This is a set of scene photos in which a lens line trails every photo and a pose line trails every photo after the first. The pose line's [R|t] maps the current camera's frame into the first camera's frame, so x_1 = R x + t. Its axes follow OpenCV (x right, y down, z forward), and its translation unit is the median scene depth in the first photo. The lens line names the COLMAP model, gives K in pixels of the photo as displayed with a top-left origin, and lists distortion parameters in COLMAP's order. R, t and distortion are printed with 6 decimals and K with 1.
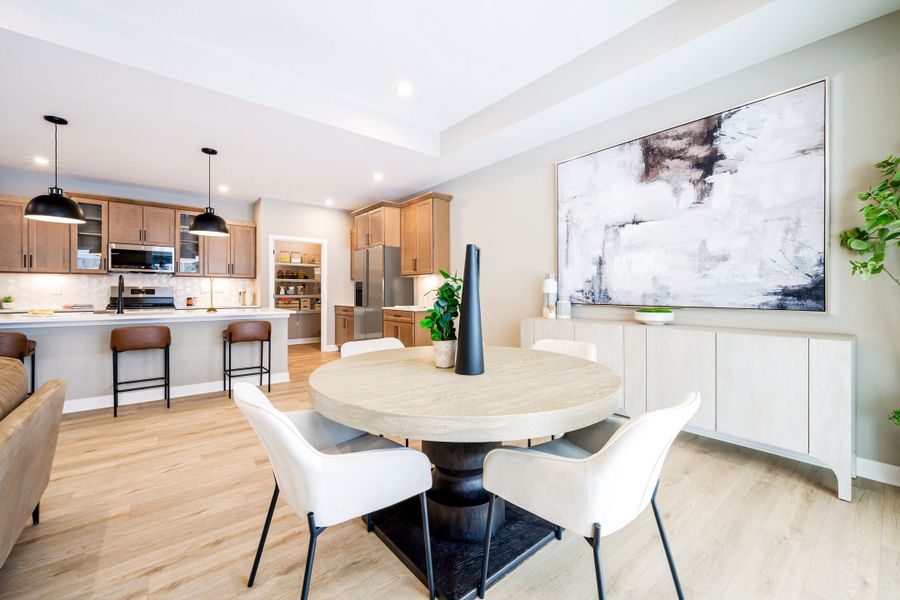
lens RADIAL K [[363.1, 0, 447.2], [0, 363.1, 294.4], [0, 0, 1]] dist [-0.000742, 0.000118]
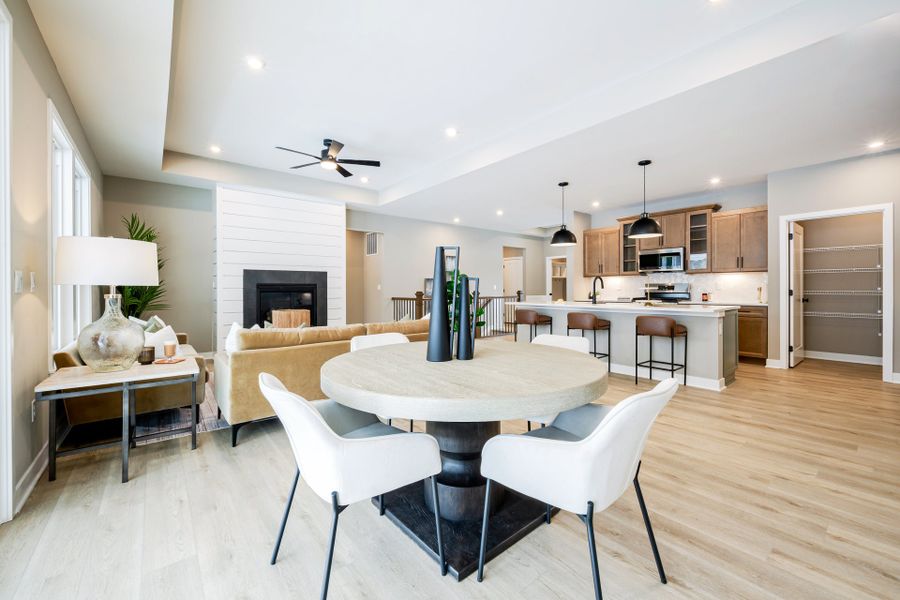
lens RADIAL K [[366.1, 0, 452.8], [0, 366.1, 289.9], [0, 0, 1]] dist [0.000164, -0.005092]
pose [[0.010298, 0.001746, -0.999945, 0.545190], [-0.000254, 0.999998, 0.001744, -0.003547], [0.999947, 0.000236, 0.010298, 0.453854]]
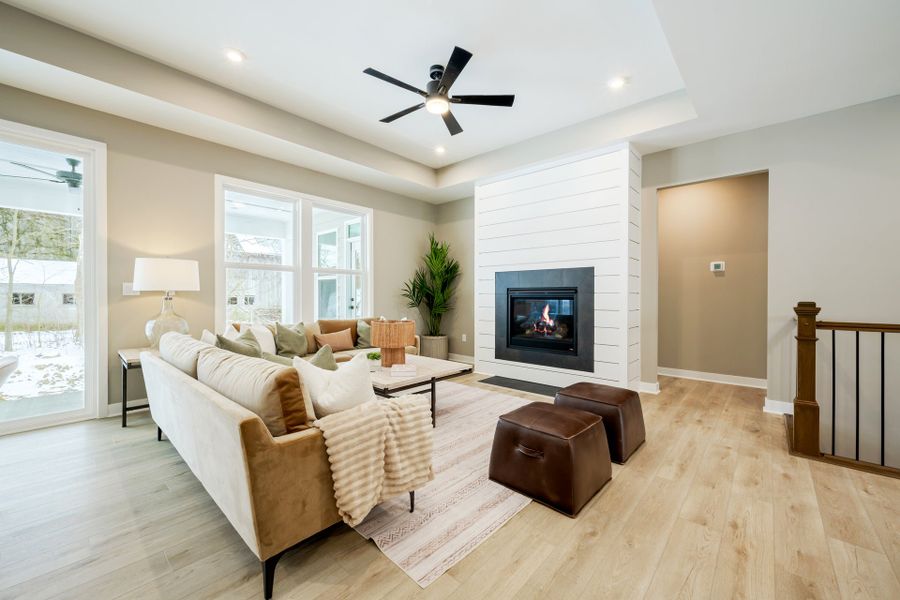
lens RADIAL K [[353.7, 0, 449.0], [0, 353.7, 297.5], [0, 0, 1]] dist [0.001126, 0.000211]
pose [[-0.987167, -0.003105, -0.159664, -0.676676], [-0.004385, 0.999961, 0.007660, -0.002604], [0.159634, 0.008261, -0.987142, 0.857744]]
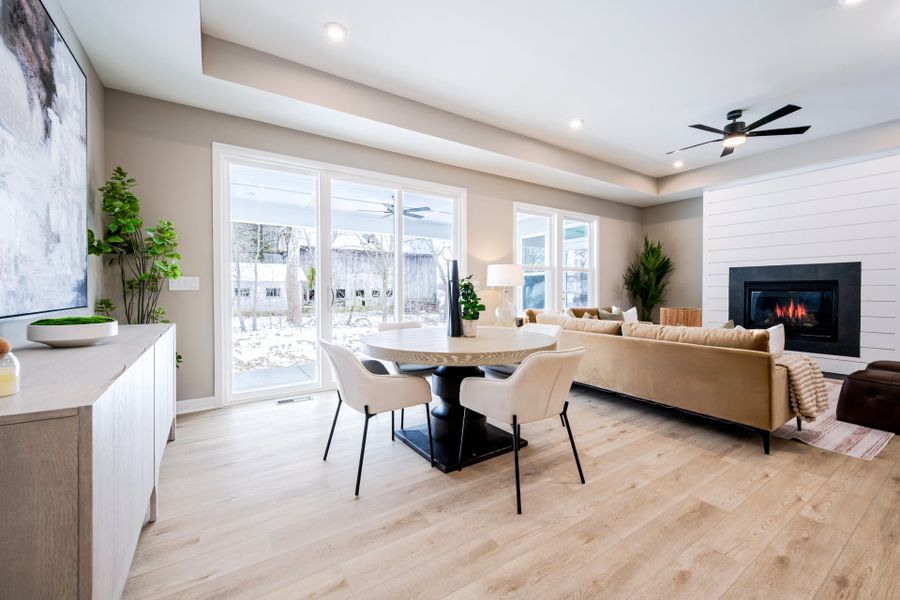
lens RADIAL K [[354.8, 0, 449.3], [0, 354.8, 292.5], [0, 0, 1]] dist [0.000345, 0.000109]
pose [[-0.994600, -0.000754, 0.103776, -0.028383], [0.000651, 0.999909, 0.013497, -0.003782], [-0.103777, 0.013492, -0.994509, 1.194742]]
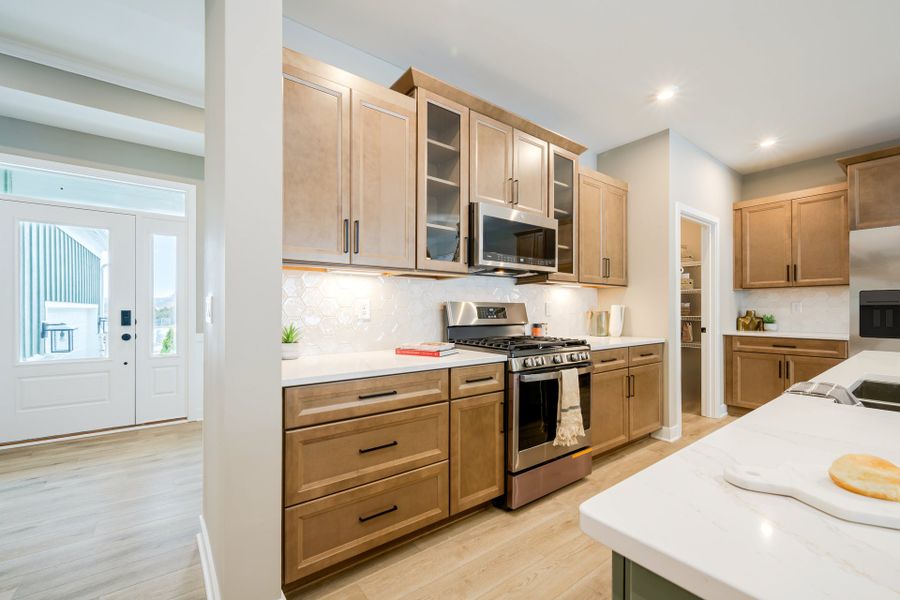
lens RADIAL K [[362.5, 0, 451.6], [0, 362.5, 310.6], [0, 0, 1]] dist [0.000349, -0.000096]
pose [[0.999014, -0.003338, -0.044272, -1.355527], [0.003277, 0.999994, -0.001453, -0.014914], [0.044276, 0.001307, 0.999018, 0.808393]]
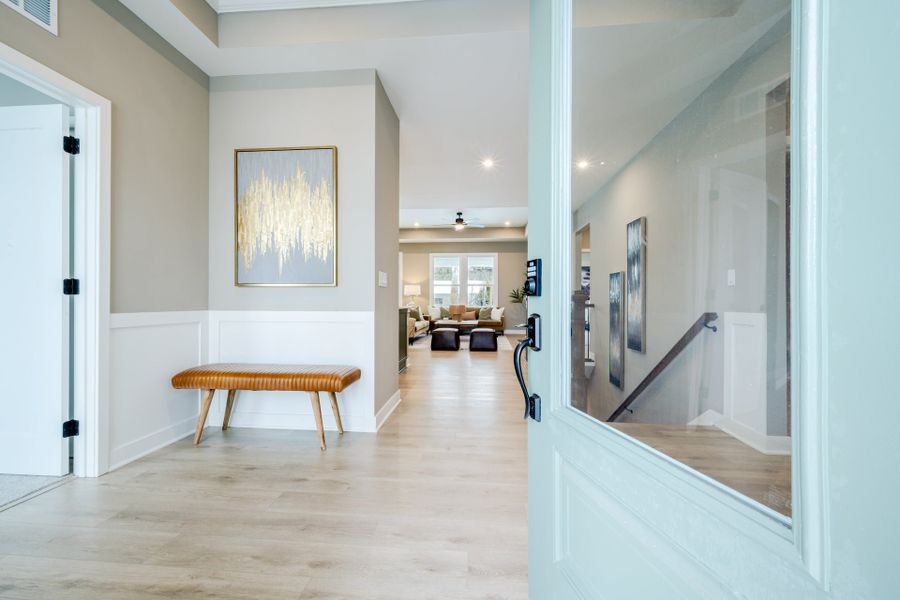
lens RADIAL K [[374.6, 0, 447.5], [0, 374.6, 300.9], [0, 0, 1]] dist [-0.000326, -0.000048]
pose [[-0.724001, -0.000789, 0.689799, -2.371260], [0.000382, 0.999999, 0.001544, 0.028131], [-0.689799, 0.001382, -0.724000, 1.721248]]
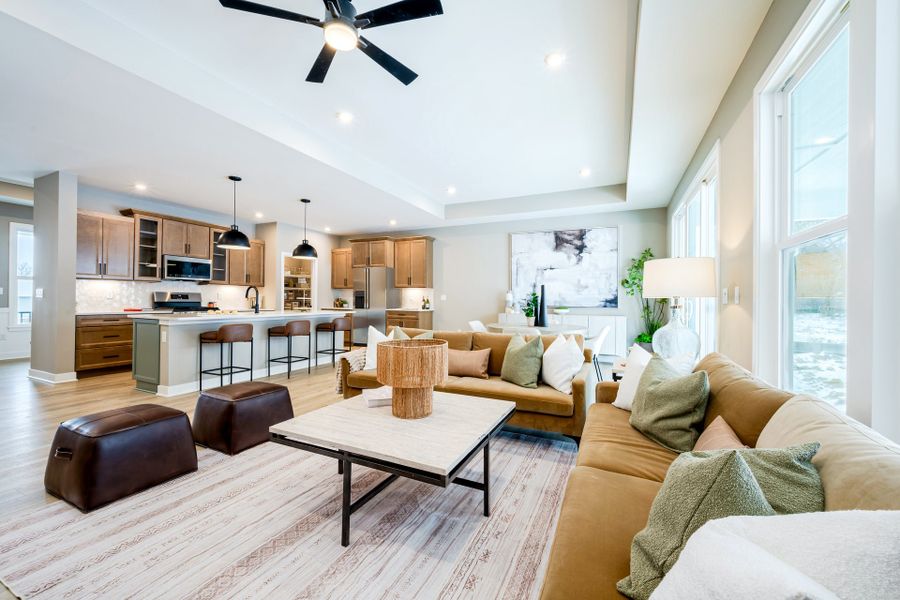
lens RADIAL K [[359.5, 0, 446.4], [0, 359.5, 298.8], [0, 0, 1]] dist [-0.000318, -0.000056]
pose [[0.903423, 0.007429, 0.428686, -0.875305], [-0.005988, 0.999971, -0.004711, -0.001032], [-0.428709, 0.001689, 0.903441, -0.617457]]
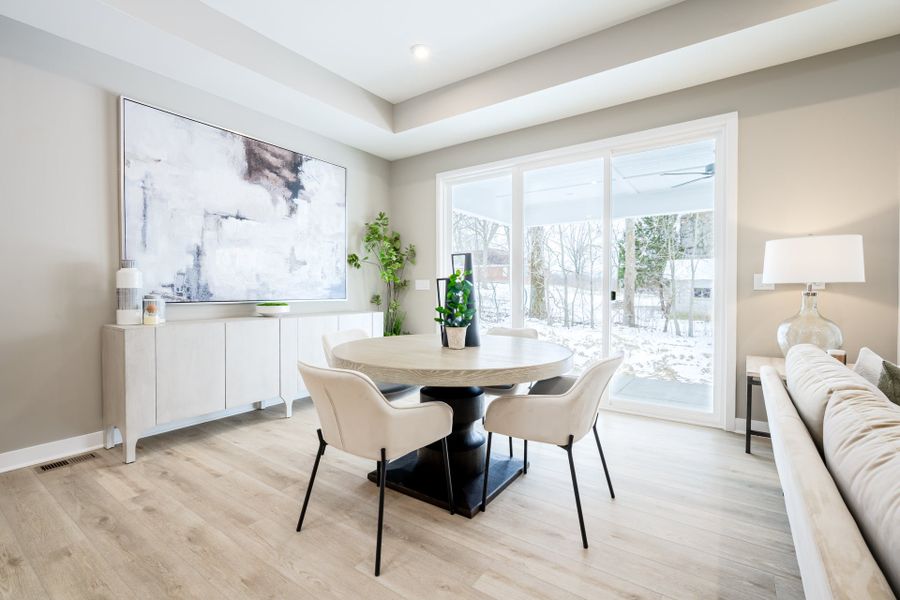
lens RADIAL K [[395.2, 0, 458.2], [0, 395.2, 295.0], [0, 0, 1]] dist [-0.001188, -0.000060]
pose [[-0.283801, -0.014960, 0.958766, -0.611082], [0.002713, 0.999862, 0.016405, -0.001630], [-0.958879, 0.007257, -0.283722, 0.644041]]
